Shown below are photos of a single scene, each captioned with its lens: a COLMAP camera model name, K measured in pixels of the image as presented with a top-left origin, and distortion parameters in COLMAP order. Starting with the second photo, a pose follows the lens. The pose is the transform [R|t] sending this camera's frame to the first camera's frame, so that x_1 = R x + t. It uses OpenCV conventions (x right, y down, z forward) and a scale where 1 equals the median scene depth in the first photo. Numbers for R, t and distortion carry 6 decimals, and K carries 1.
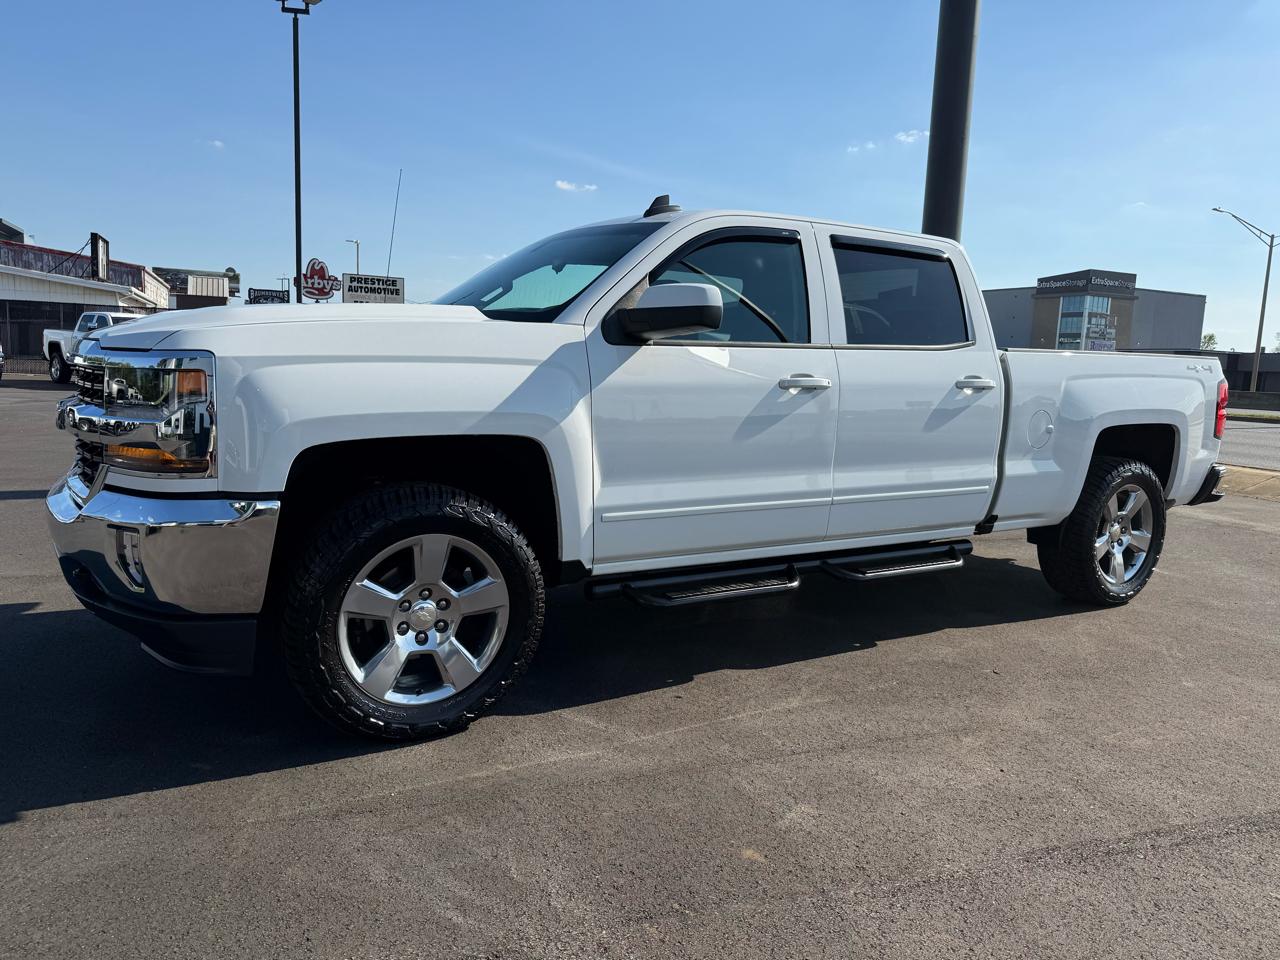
lens RADIAL K [[914.9, 0, 643.1], [0, 914.9, 476.2], [0, 0, 1]] dist [0.035822, -0.048378]
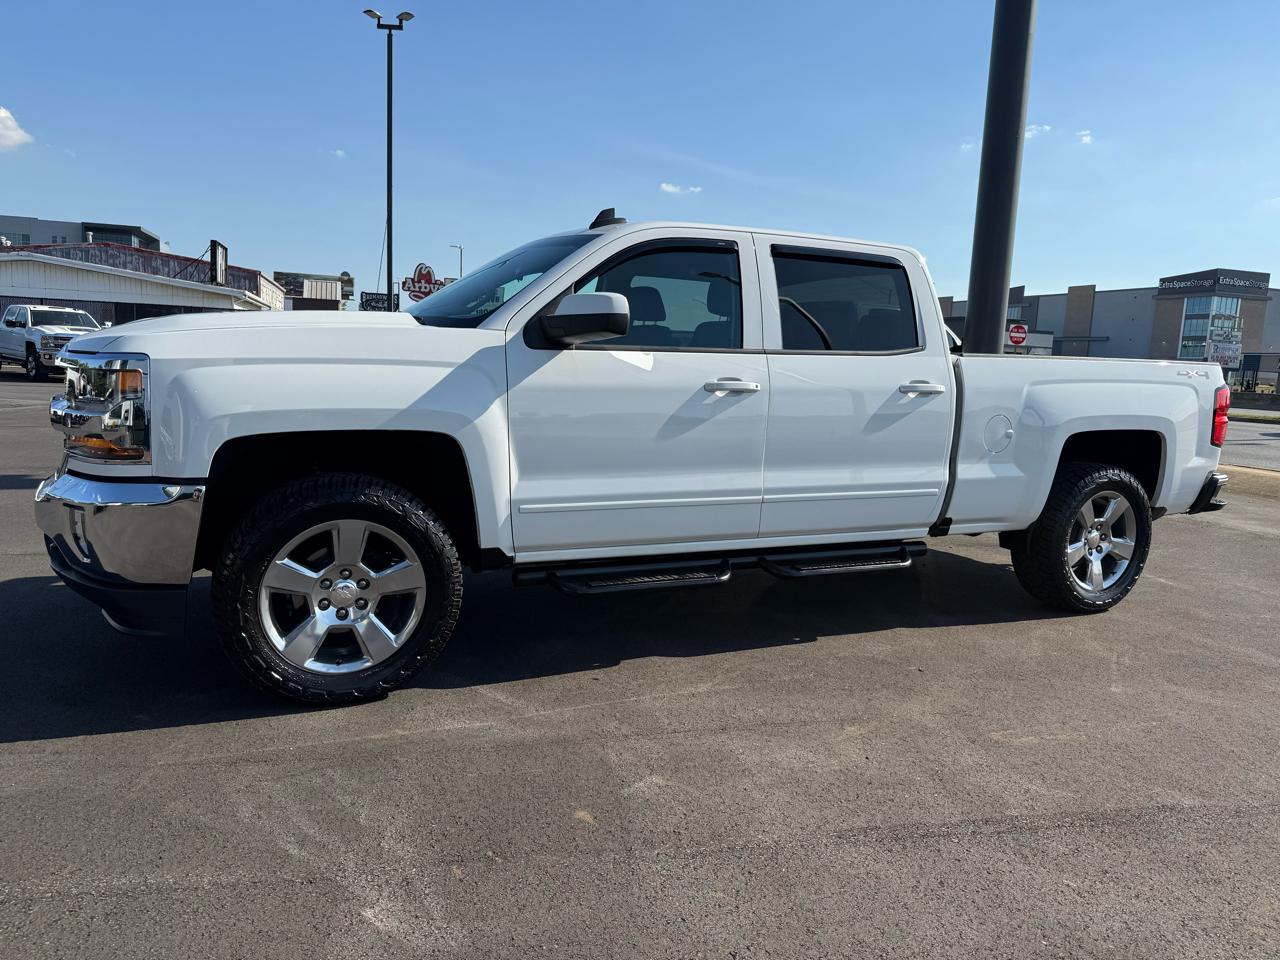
lens RADIAL K [[914.9, 0, 646.8], [0, 914.9, 475.8], [0, 0, 1]] dist [0.035822, -0.048378]
pose [[0.994285, 0.018149, -0.105202, 0.203595], [-0.018391, 0.999830, -0.001332, 0.004391], [0.105160, 0.003259, 0.994450, -0.055256]]
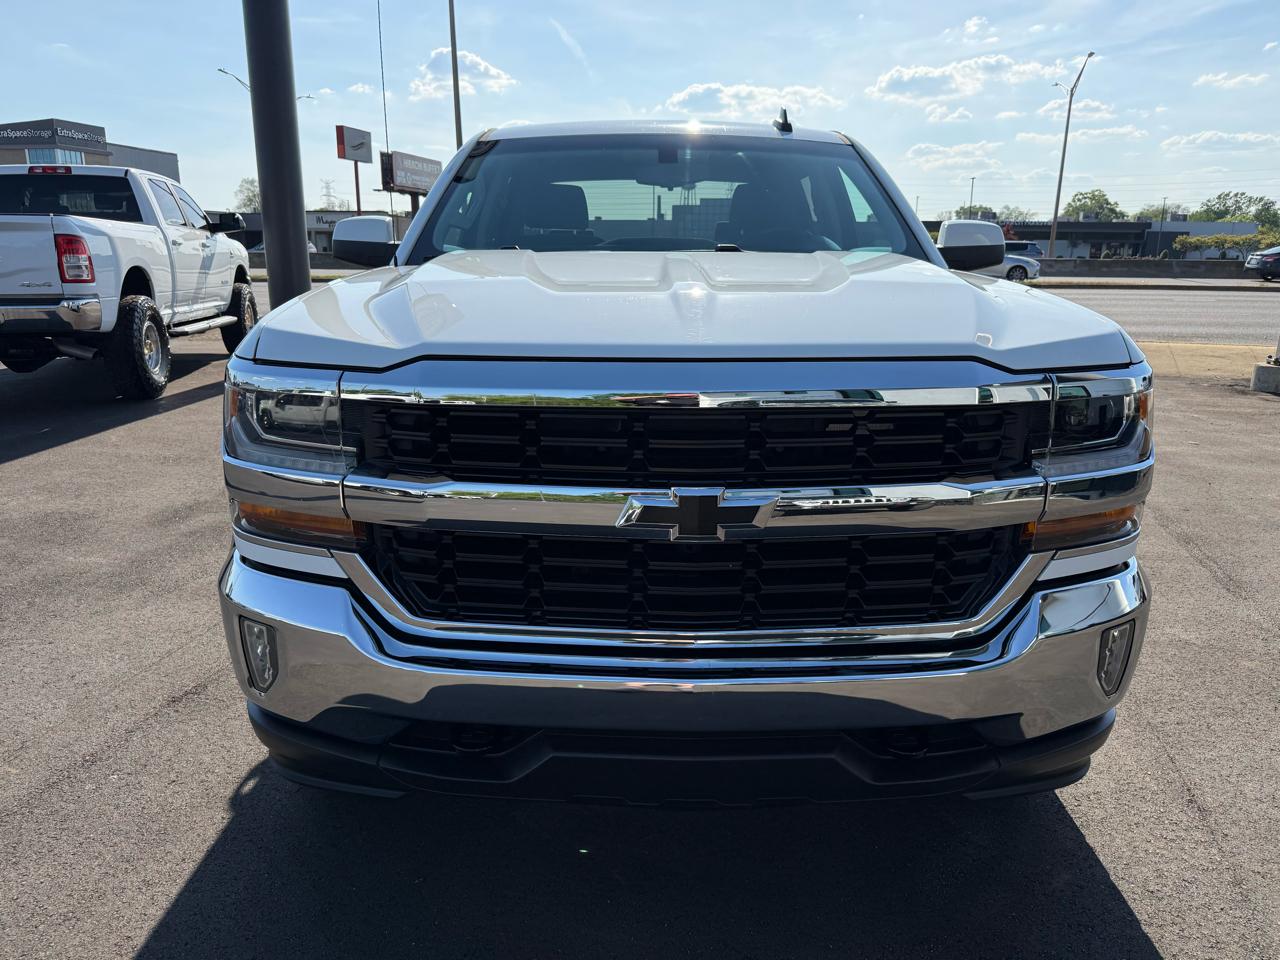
lens RADIAL K [[914.9, 0, 643.5], [0, 914.9, 477.7], [0, 0, 1]] dist [0.035822, -0.048378]
pose [[0.528849, -0.246653, 0.812084, -0.973213], [0.123089, 0.969013, 0.214158, -0.186375], [-0.839743, -0.013298, 0.542822, 0.691089]]
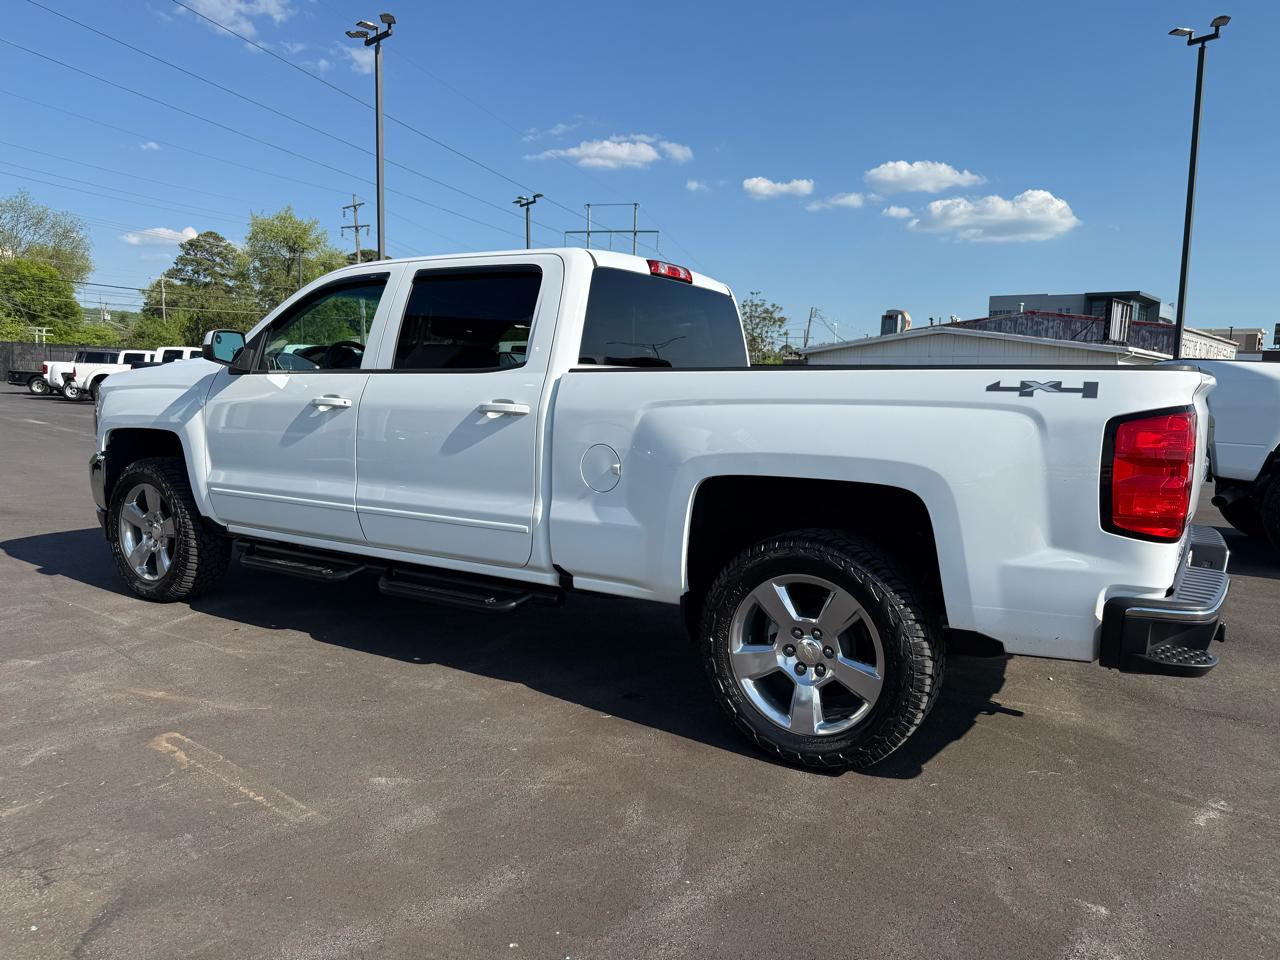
lens RADIAL K [[914.9, 0, 643.5], [0, 914.9, 482.0], [0, 0, 1]] dist [0.035822, -0.048378]
pose [[0.430448, 0.066980, -0.900127, 1.508657], [-0.121836, 0.992428, 0.015585, -0.072407], [0.894355, 0.102960, 0.435349, 0.908110]]
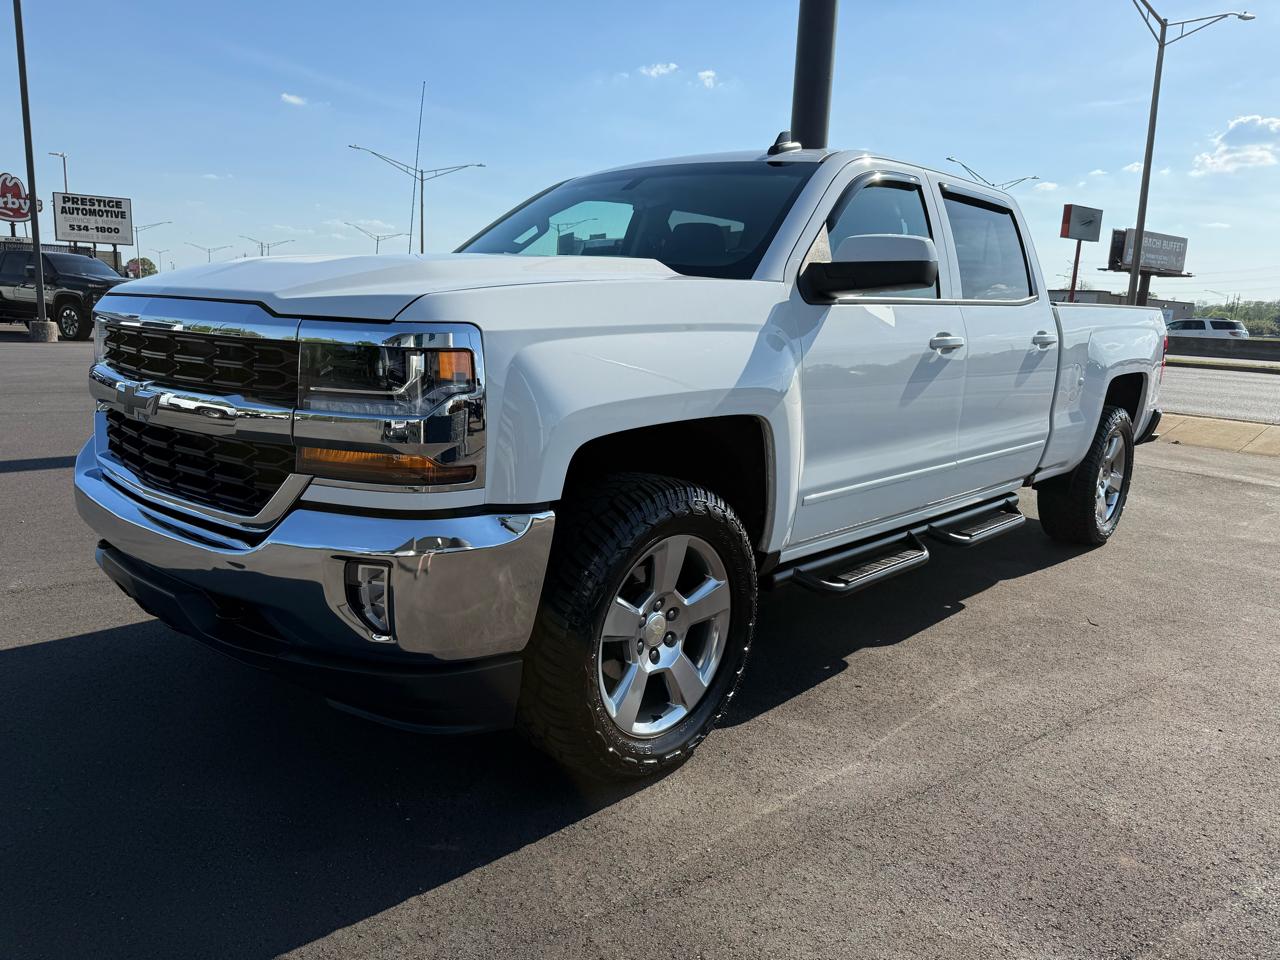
lens RADIAL K [[914.9, 0, 639.1], [0, 914.9, 484.8], [0, 0, 1]] dist [0.035822, -0.048378]
pose [[0.966680, -0.048095, 0.251428, -0.396246], [0.028218, 0.996227, 0.082071, -0.045141], [-0.254426, -0.072242, 0.964390, 0.165073]]
